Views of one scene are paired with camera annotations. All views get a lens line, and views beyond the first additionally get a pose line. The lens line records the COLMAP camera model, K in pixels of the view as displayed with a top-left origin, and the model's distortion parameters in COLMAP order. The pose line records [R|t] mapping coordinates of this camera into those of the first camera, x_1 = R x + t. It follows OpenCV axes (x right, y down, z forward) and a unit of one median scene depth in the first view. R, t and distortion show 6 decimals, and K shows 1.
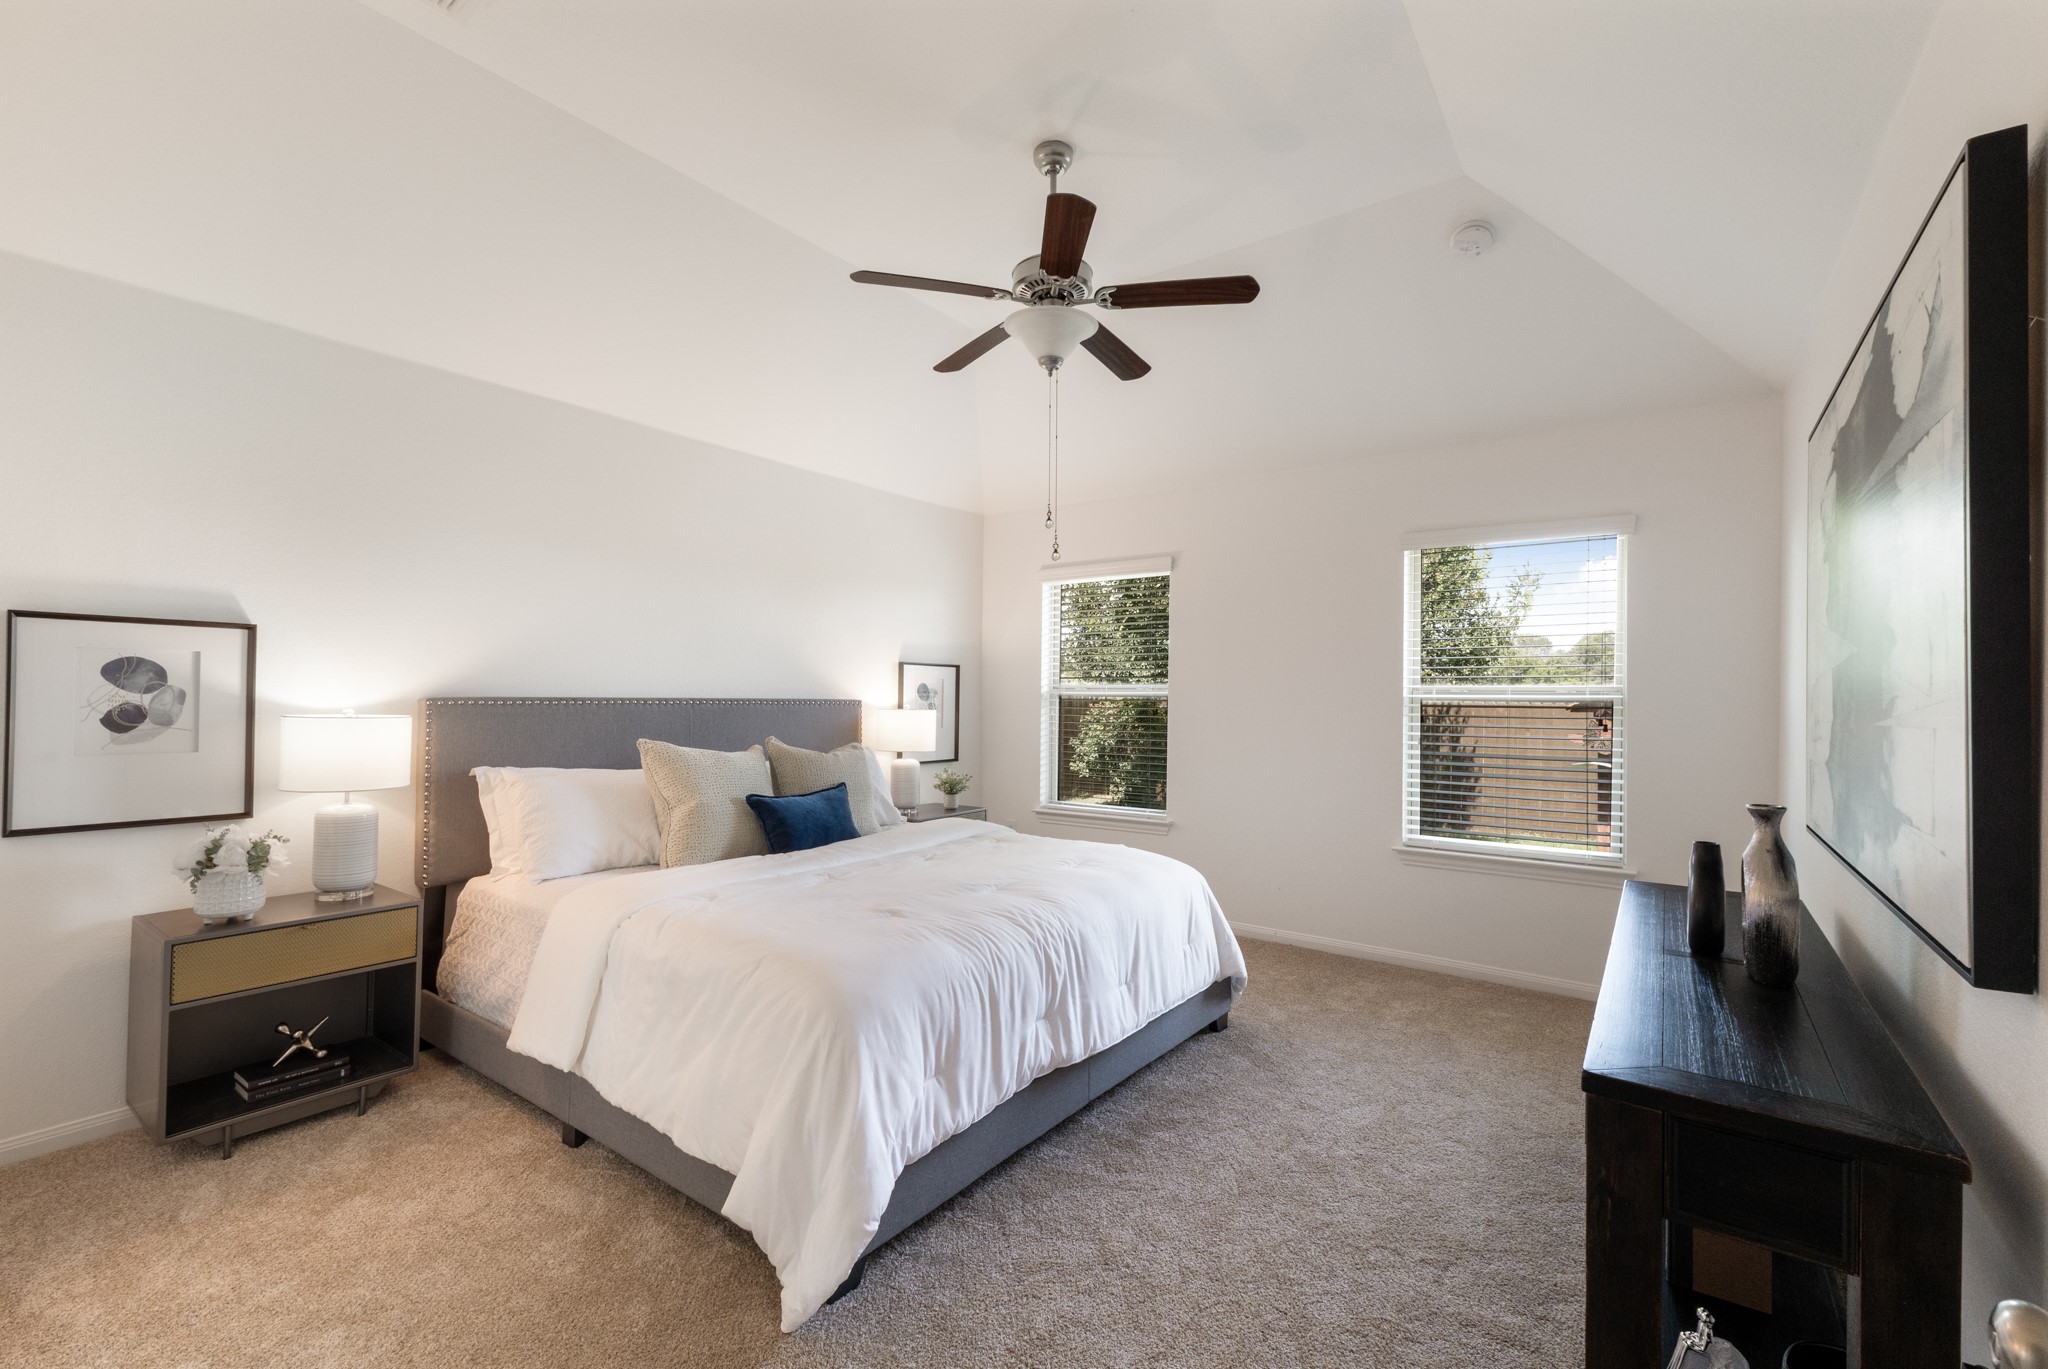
lens RADIAL K [[873.7, 0, 1024.0], [0, 873.7, 684.5], [0, 0, 1]] dist [0.006283, 0.000144]
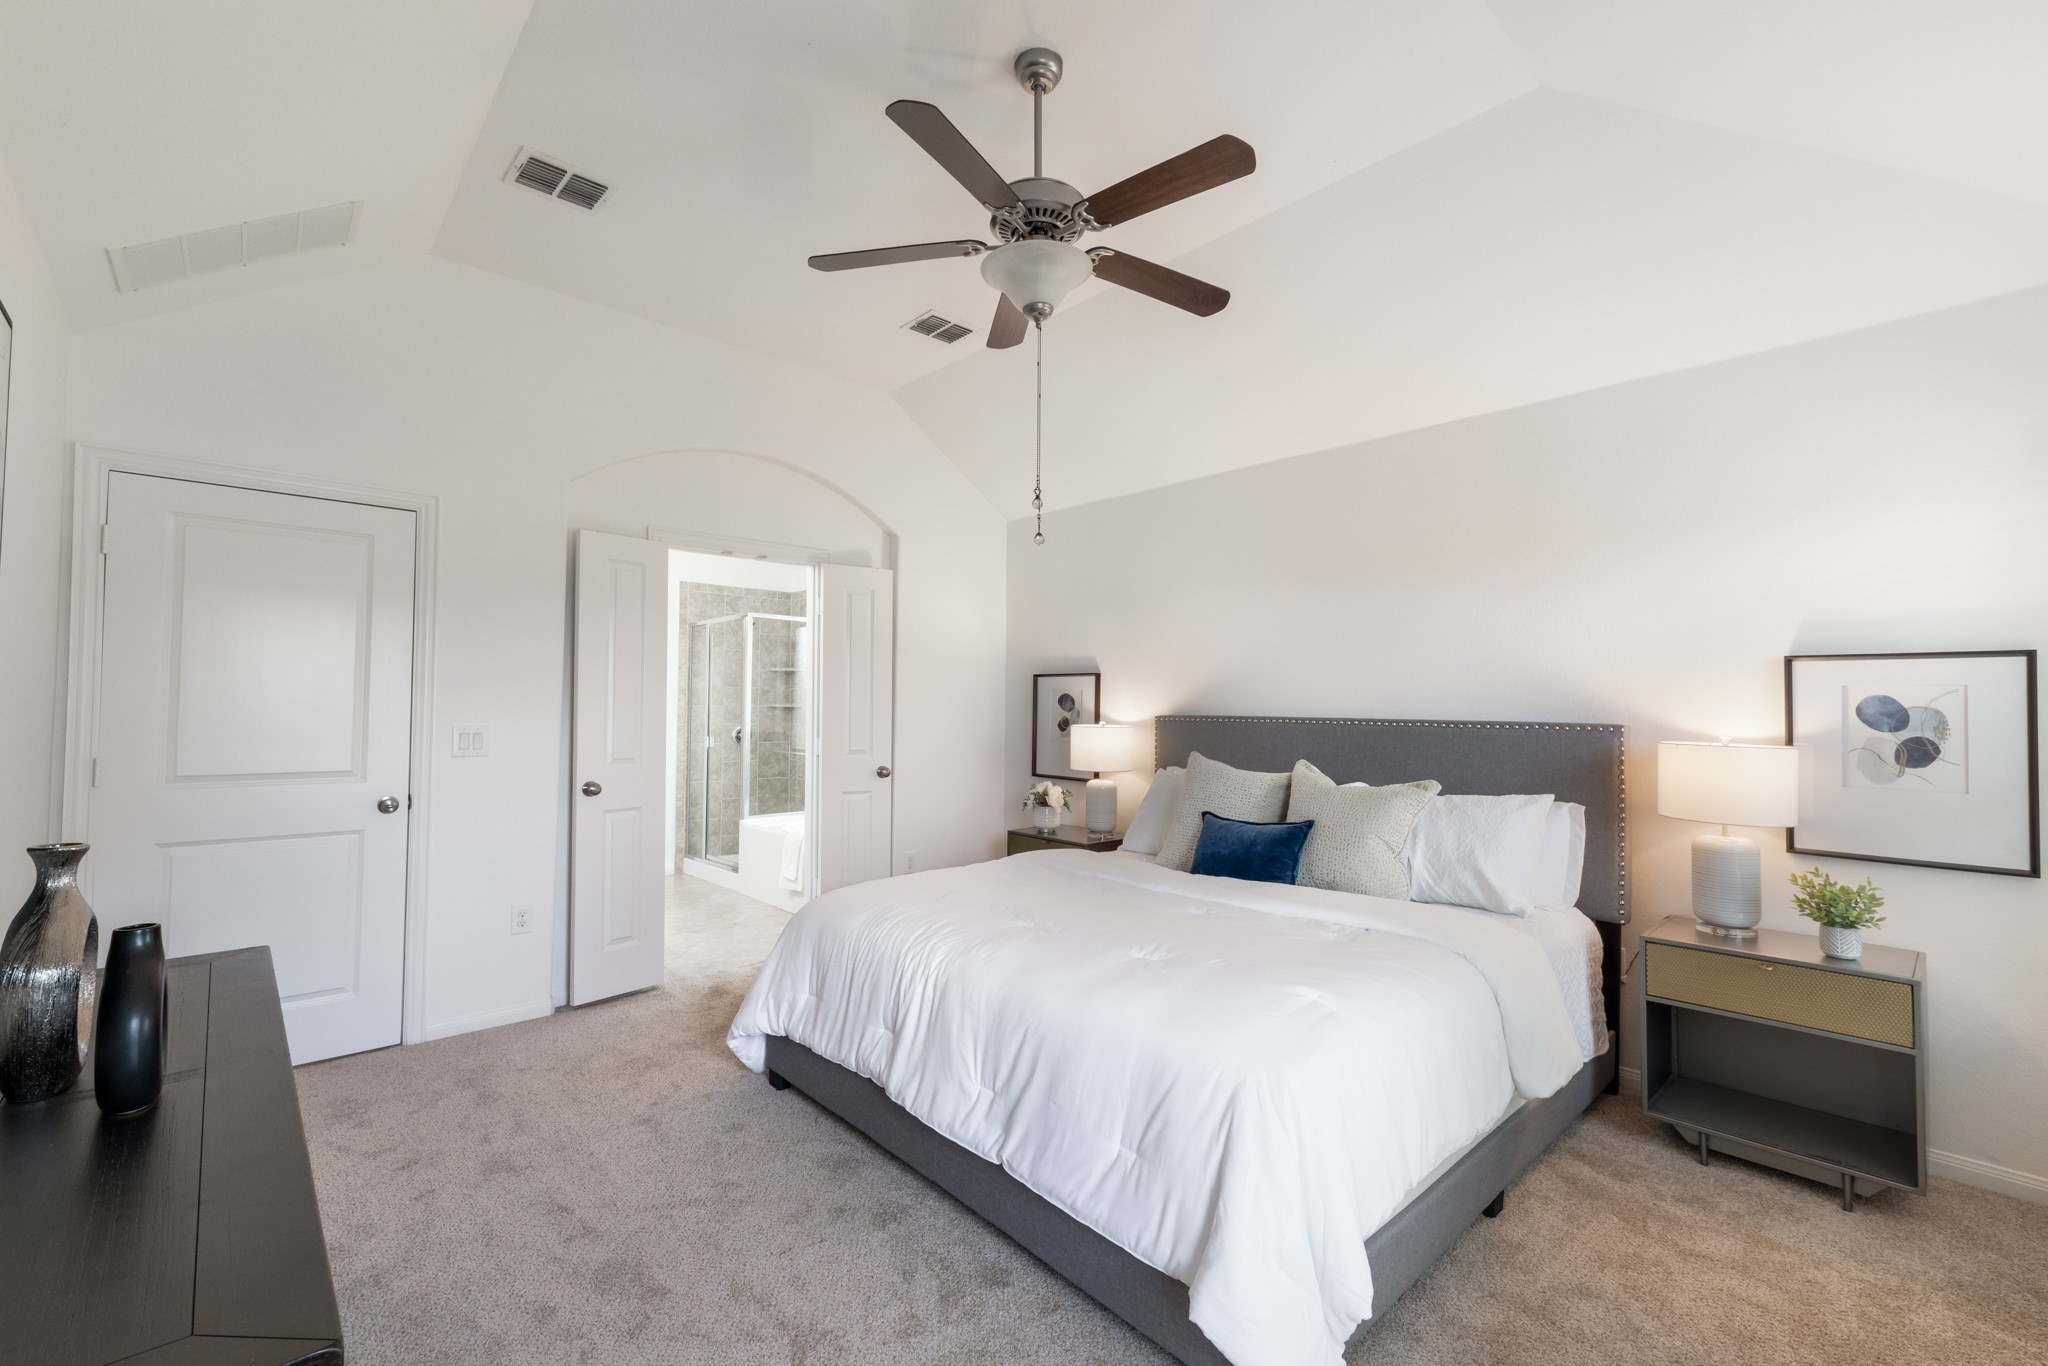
lens RADIAL K [[880.4, 0, 1022.8], [0, 880.4, 693.2], [0, 0, 1]] dist [0.015724, 0.000296]
pose [[-0.187099, -0.026540, -0.981982, 0.746128], [0.000285, 0.999633, -0.027071, 0.016971], [0.982341, -0.005345, -0.187023, 1.009213]]
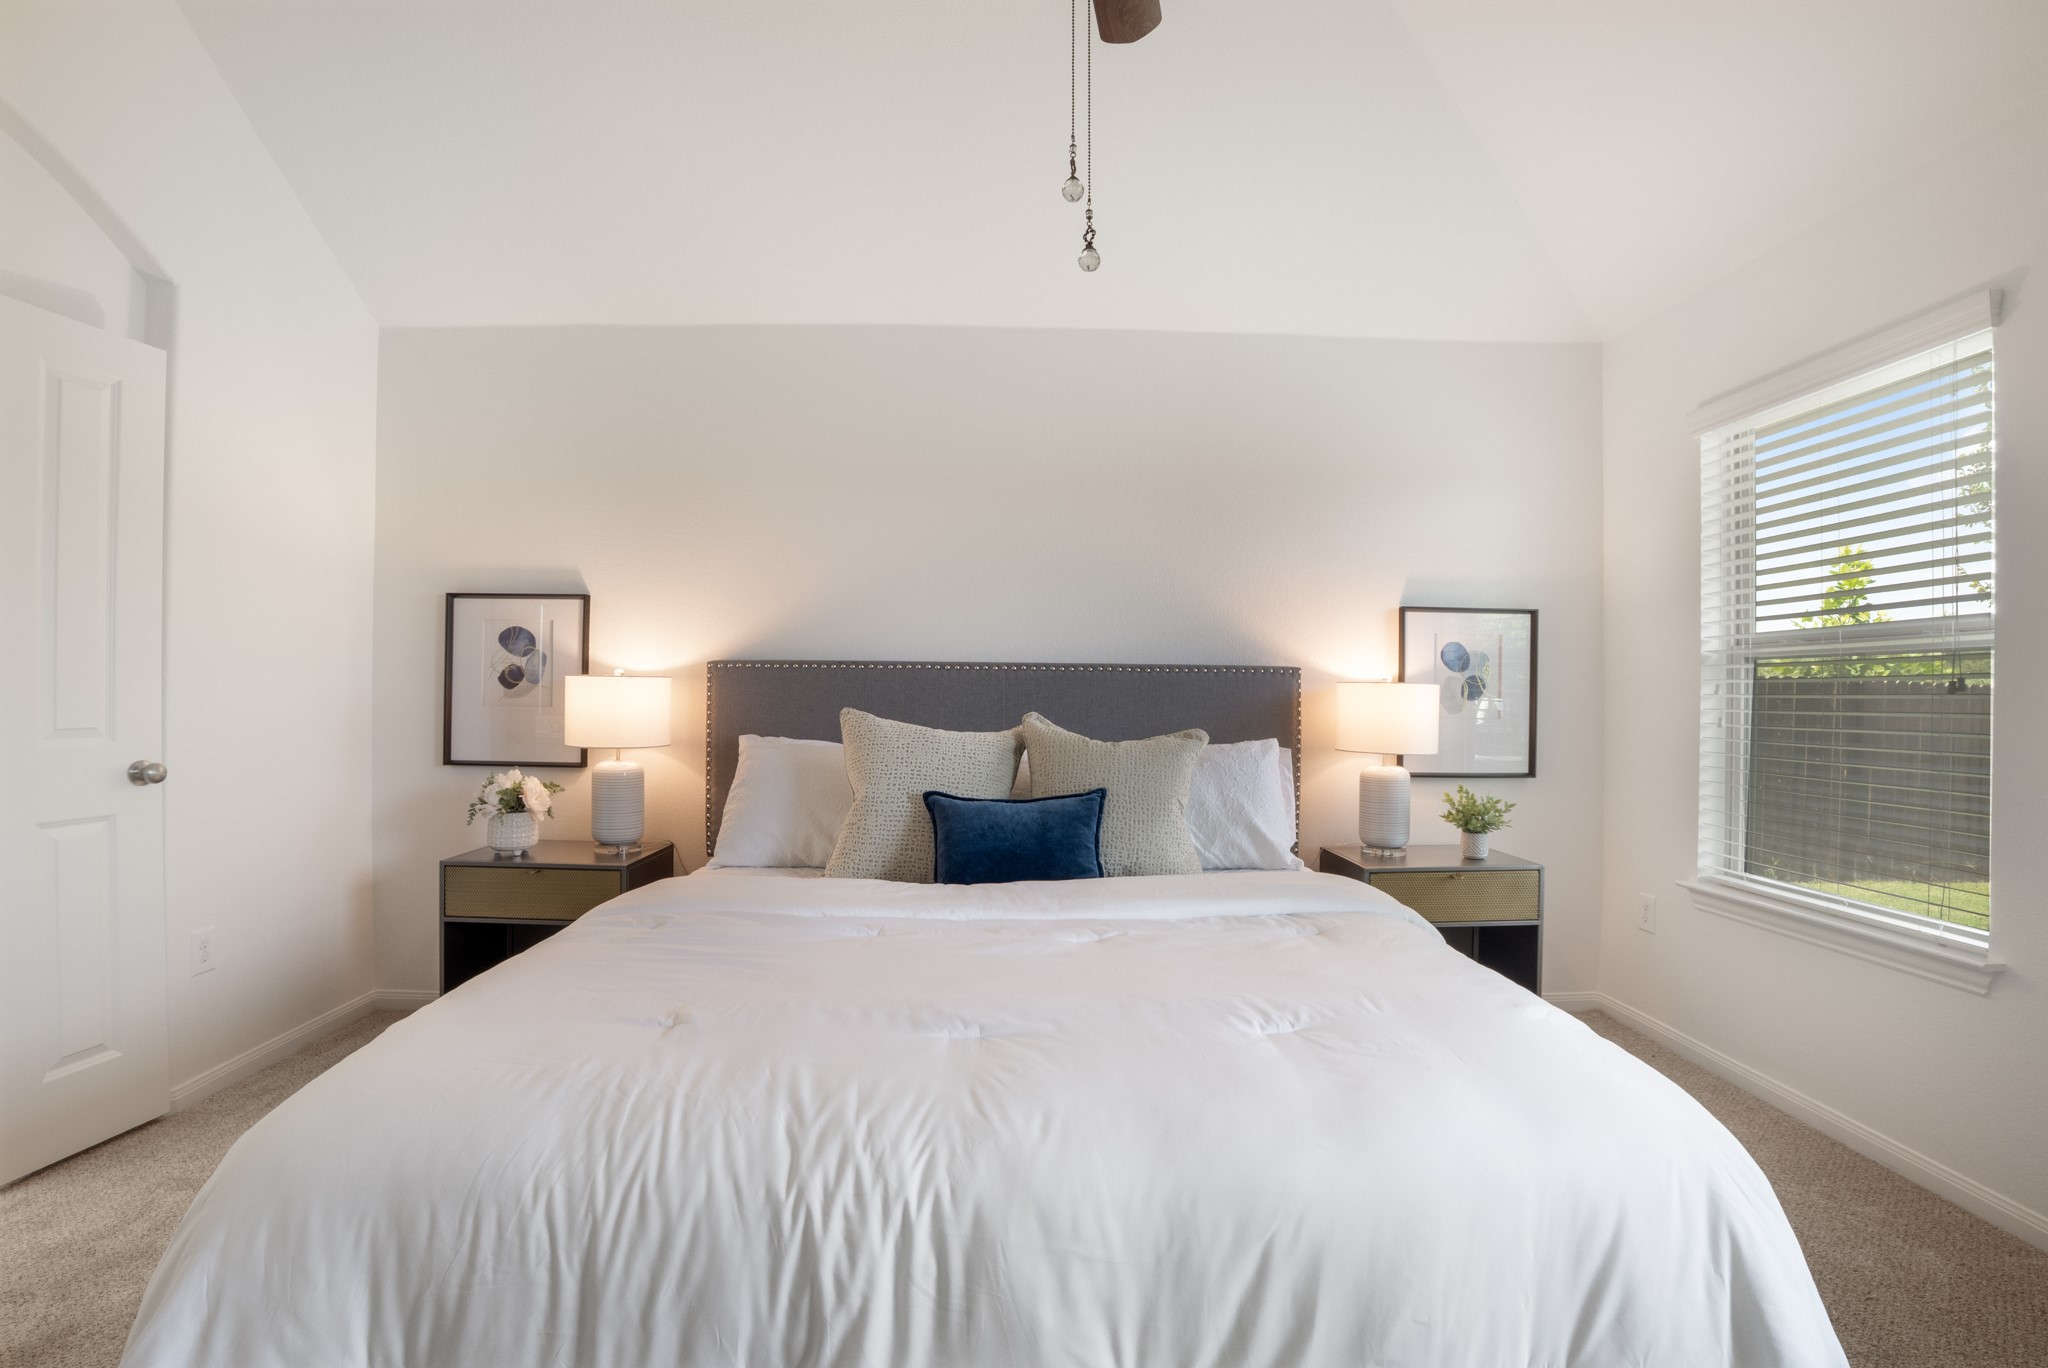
lens RADIAL K [[903.8, 0, 1017.2], [0, 903.8, 691.4], [0, 0, 1]] dist [-0.038653, 0.000741]
pose [[0.613018, 0.001057, -0.790068, 0.300387], [0.005475, 0.999969, 0.005586, 0.043635], [0.790050, -0.007750, 0.612994, 0.626792]]
